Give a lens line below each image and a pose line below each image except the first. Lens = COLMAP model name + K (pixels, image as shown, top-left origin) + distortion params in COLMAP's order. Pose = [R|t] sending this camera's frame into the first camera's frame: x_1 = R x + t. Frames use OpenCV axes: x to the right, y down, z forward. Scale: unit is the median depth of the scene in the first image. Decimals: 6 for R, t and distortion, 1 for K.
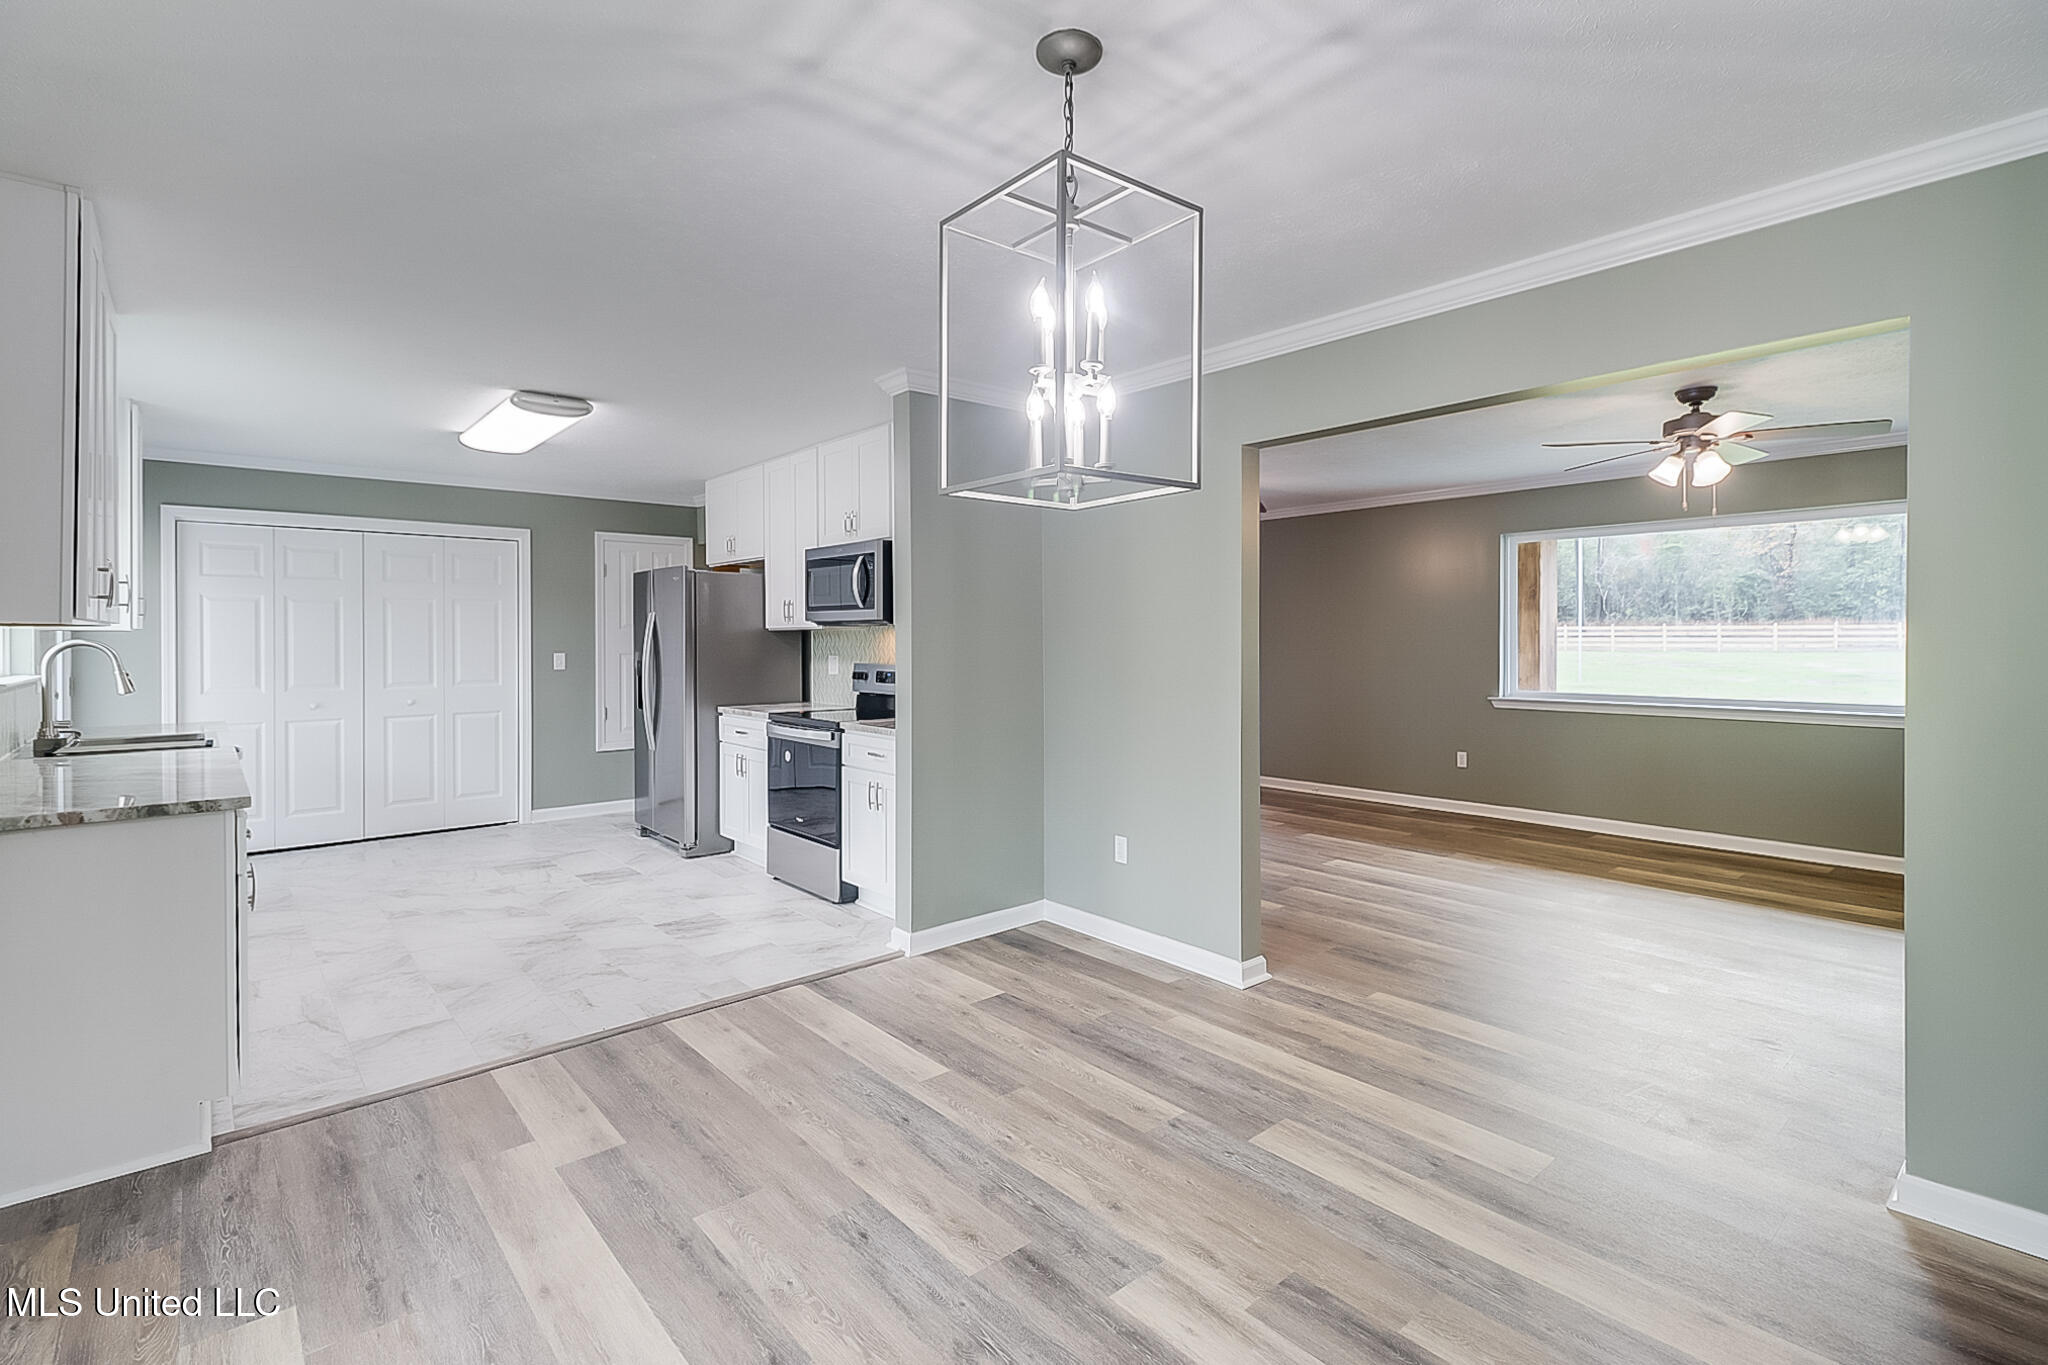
lens RADIAL K [[943.5, 0, 1026.8], [0, 943.5, 640.4], [0, 0, 1]] dist [-0.000916, -0.000257]
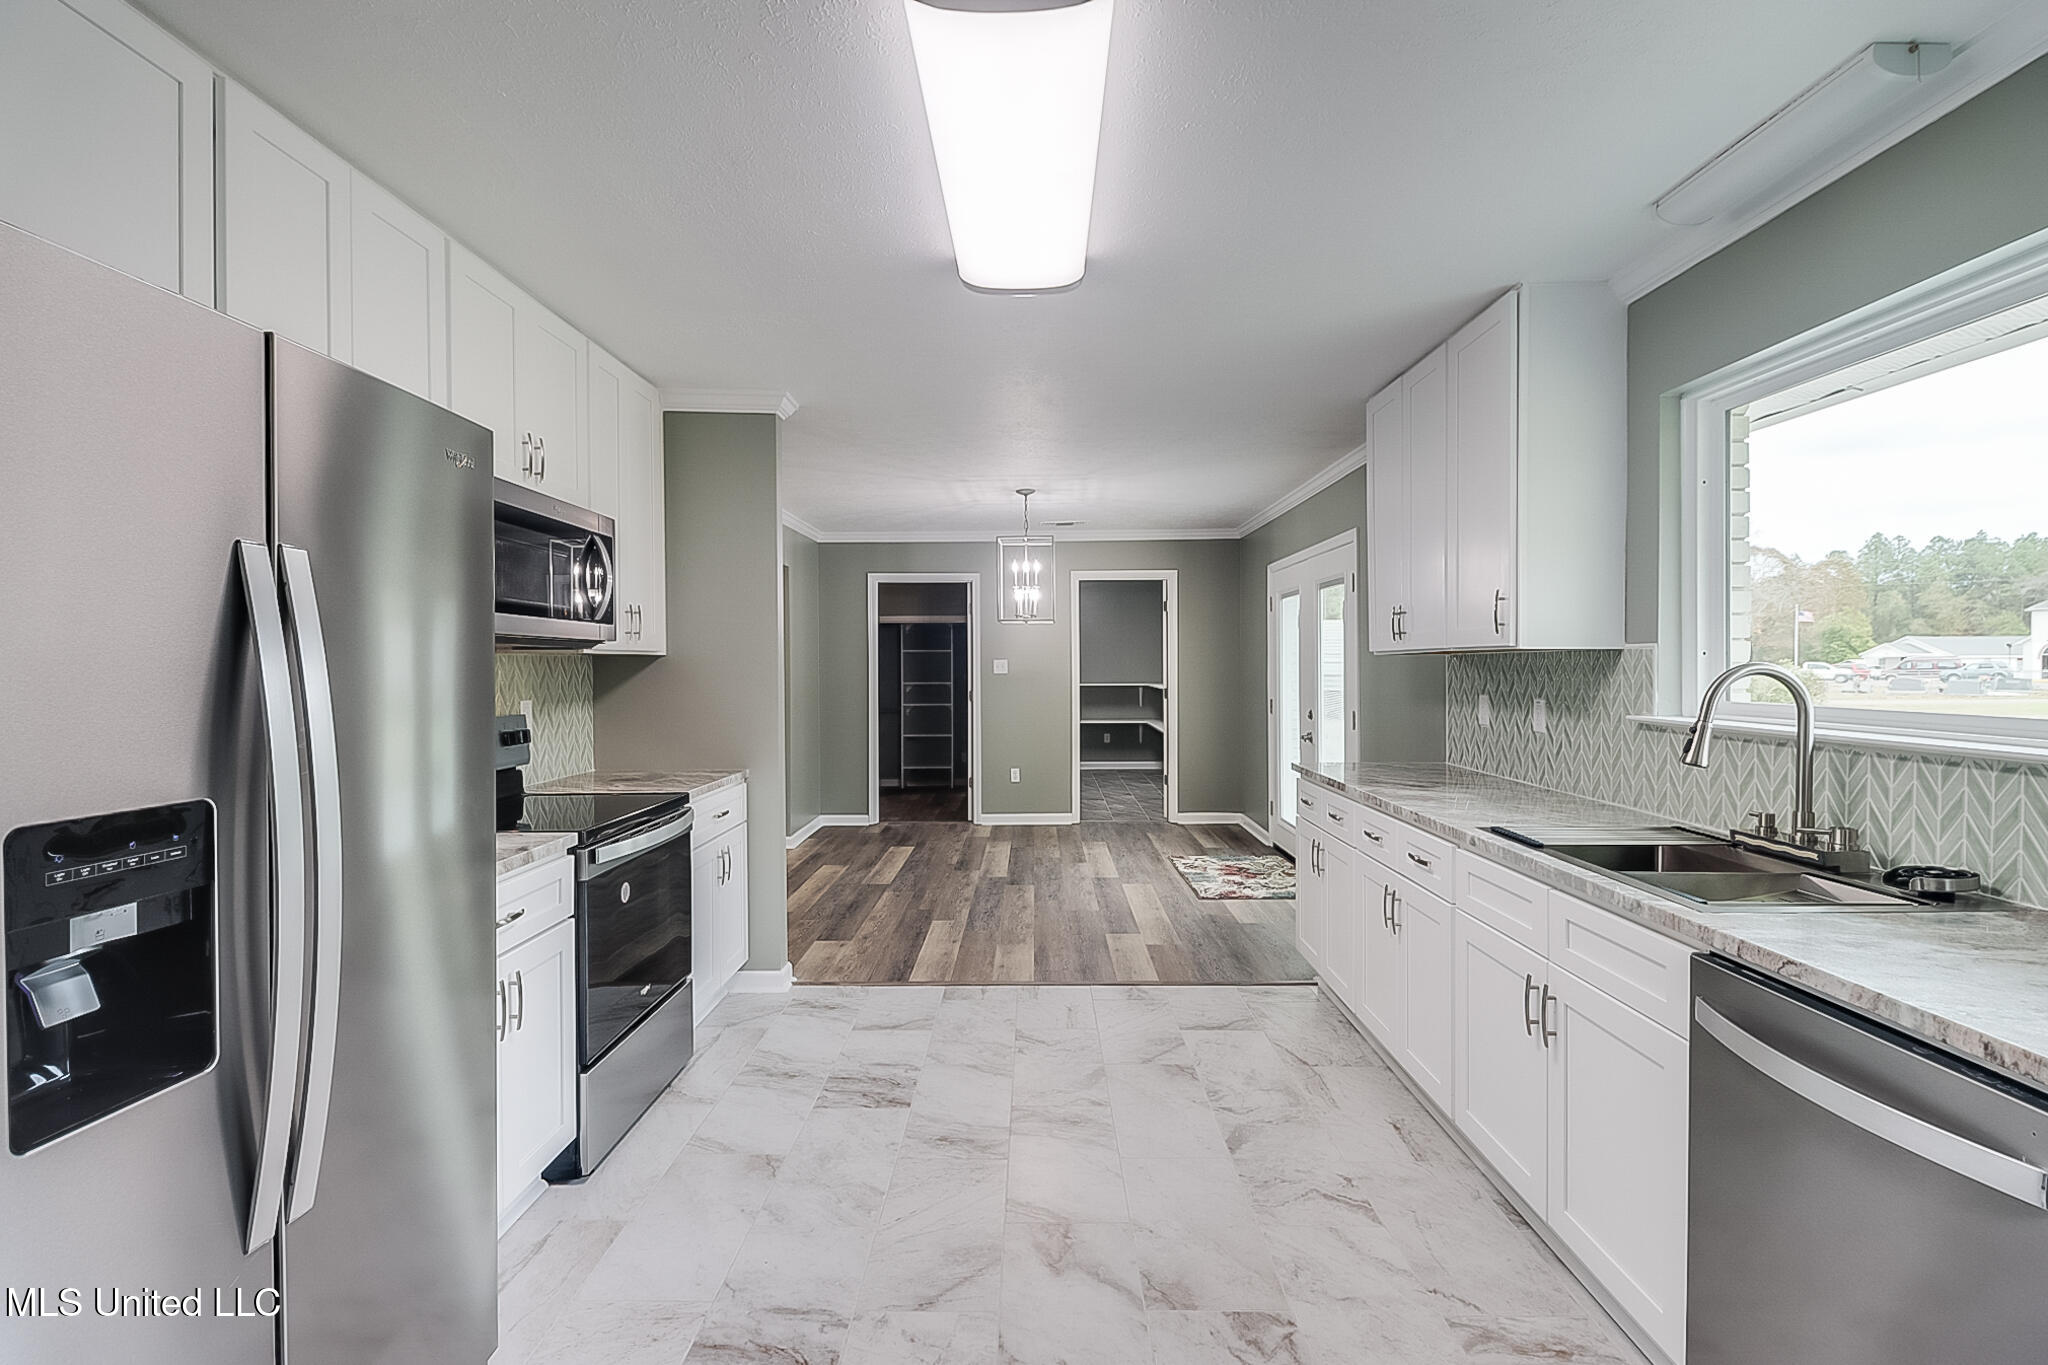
lens RADIAL K [[973.0, 0, 1023.8], [0, 973.0, 647.2], [0, 0, 1]] dist [-0.020570, -0.000383]
pose [[-0.746932, 0.018168, 0.664652, -1.155740], [0.010740, 0.999826, -0.015261, -0.007715], [-0.664814, -0.004261, -0.746997, 1.847174]]
